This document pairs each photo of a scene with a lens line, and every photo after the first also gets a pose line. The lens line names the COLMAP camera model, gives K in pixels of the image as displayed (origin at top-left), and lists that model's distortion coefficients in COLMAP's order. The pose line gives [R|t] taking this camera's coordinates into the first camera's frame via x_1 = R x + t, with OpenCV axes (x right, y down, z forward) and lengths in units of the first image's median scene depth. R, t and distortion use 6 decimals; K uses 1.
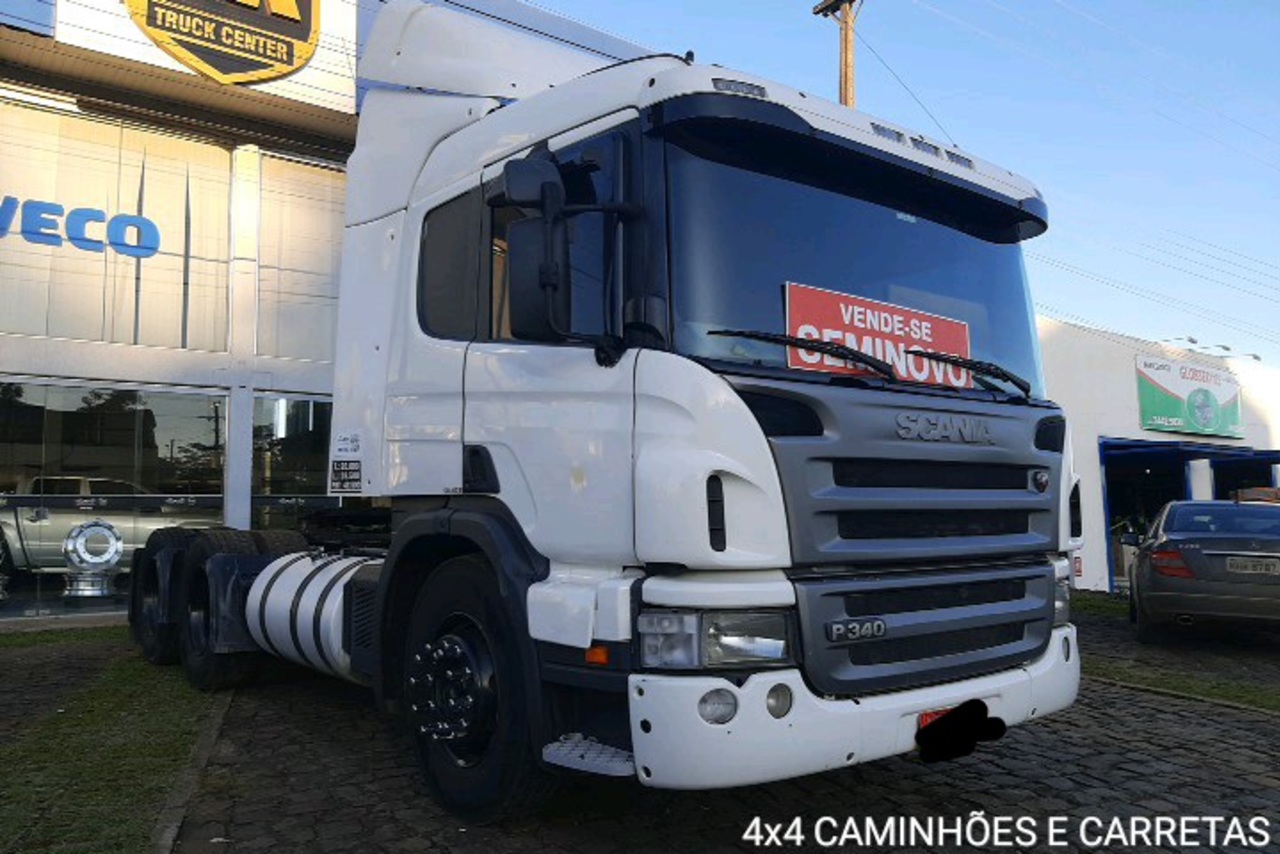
lens RADIAL K [[1001.4, 0, 668.0], [0, 1001.4, 391.1], [0, 0, 1]] dist [0.077176, -0.176068]
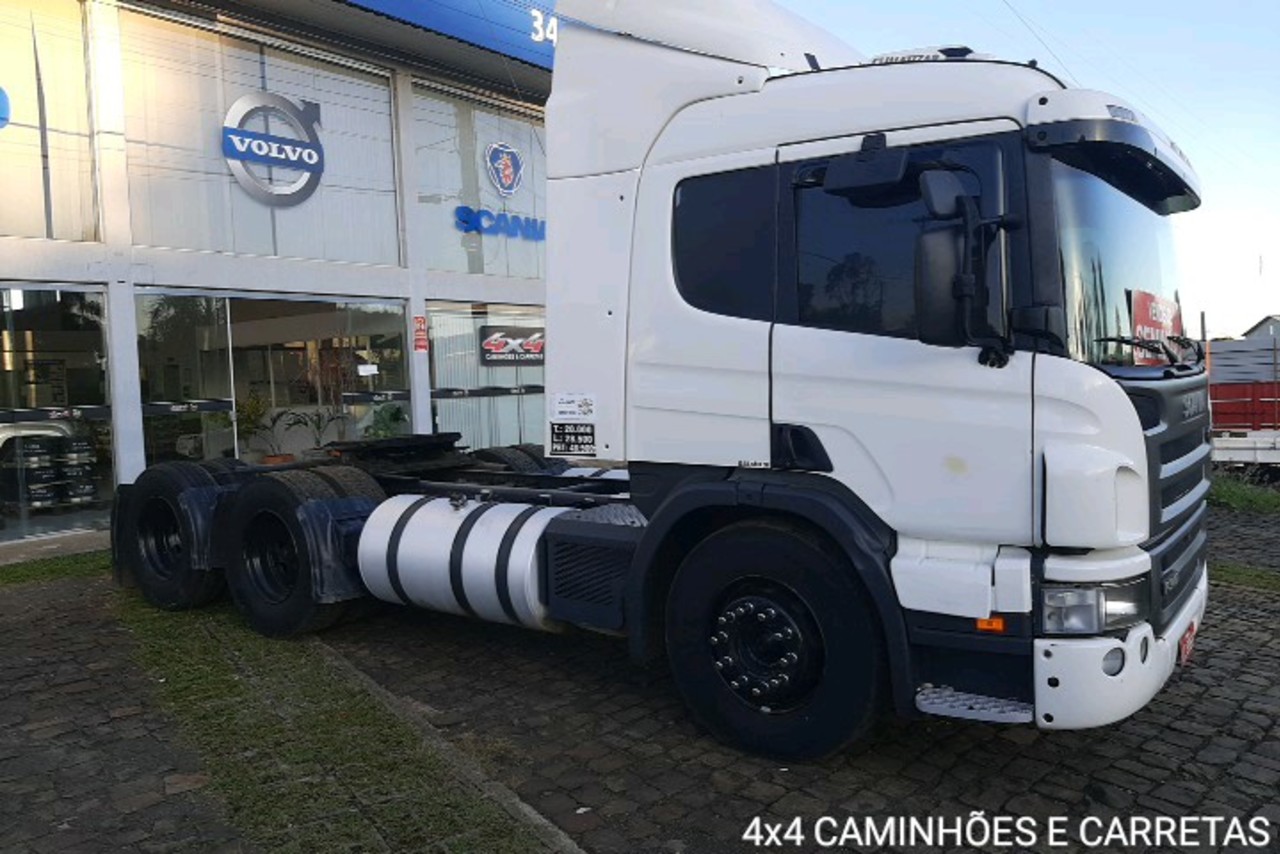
lens RADIAL K [[1001.4, 0, 668.0], [0, 1001.4, 391.1], [0, 0, 1]] dist [0.077176, -0.176068]
pose [[0.960977, -0.020024, 0.275904, -0.607576], [-0.019666, 0.989908, 0.140341, -0.125818], [-0.275930, -0.140291, 0.950884, 0.042831]]
